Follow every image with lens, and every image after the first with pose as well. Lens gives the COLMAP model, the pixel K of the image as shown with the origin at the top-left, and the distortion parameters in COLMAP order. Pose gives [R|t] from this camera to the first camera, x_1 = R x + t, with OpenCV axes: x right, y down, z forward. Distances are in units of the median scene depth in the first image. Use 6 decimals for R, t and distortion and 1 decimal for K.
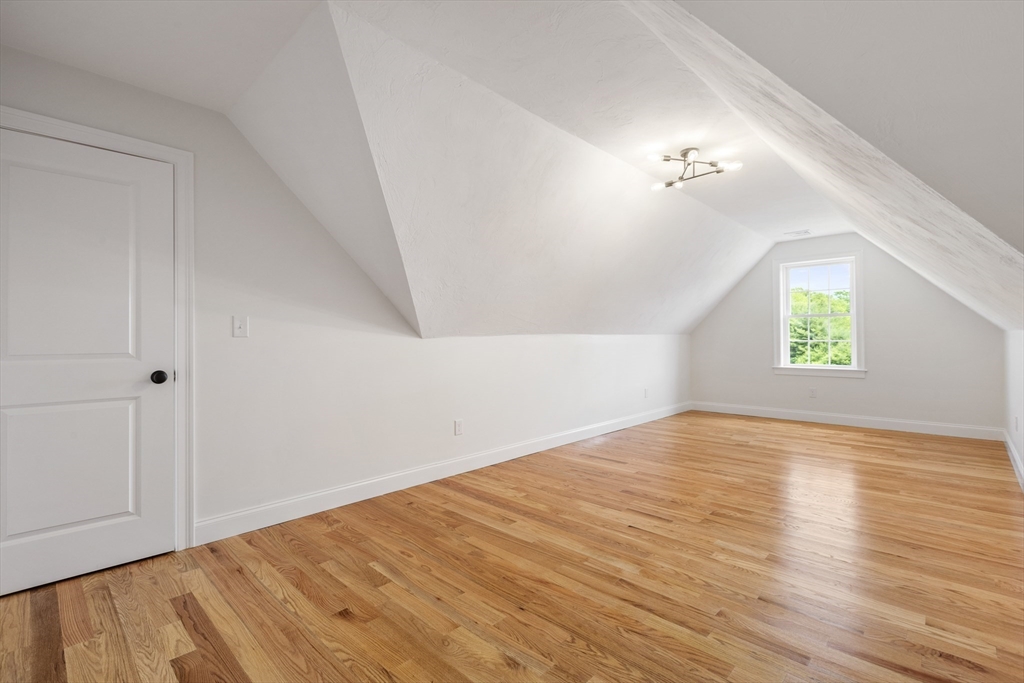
lens RADIAL K [[466.4, 0, 510.2], [0, 466.4, 336.3], [0, 0, 1]] dist [-0.000701, -0.000288]
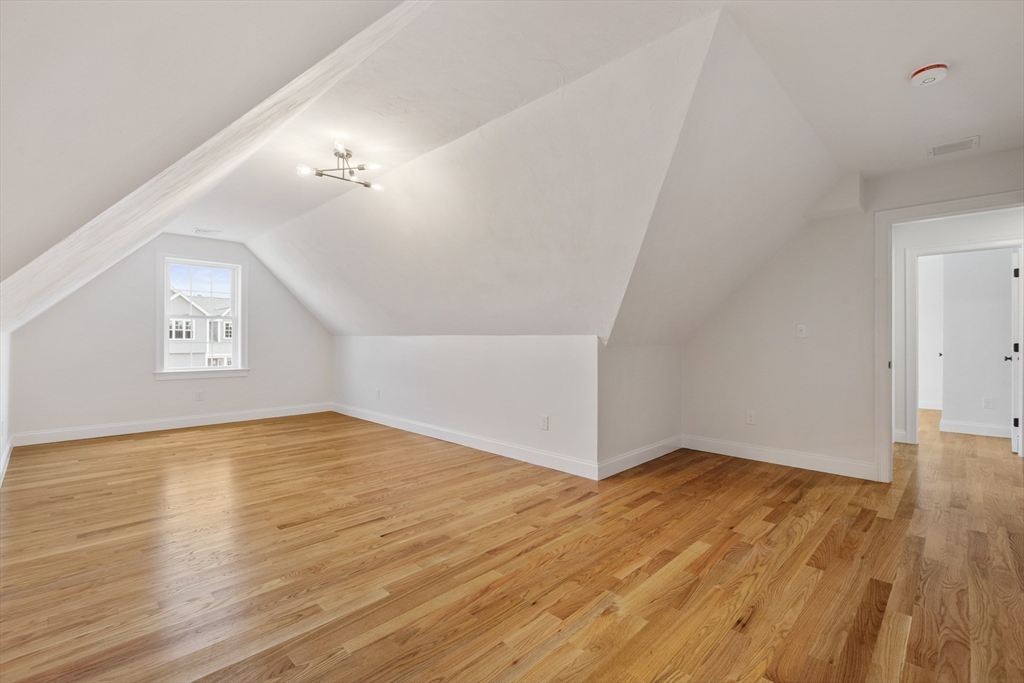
lens RADIAL K [[466.4, 0, 510.2], [0, 466.4, 336.3], [0, 0, 1]] dist [-0.000701, -0.000288]
pose [[0.000628, 0.012412, 0.999923, -0.701949], [-0.009238, 0.999880, -0.012406, 0.005913], [-0.999957, -0.009230, 0.000743, 0.734172]]
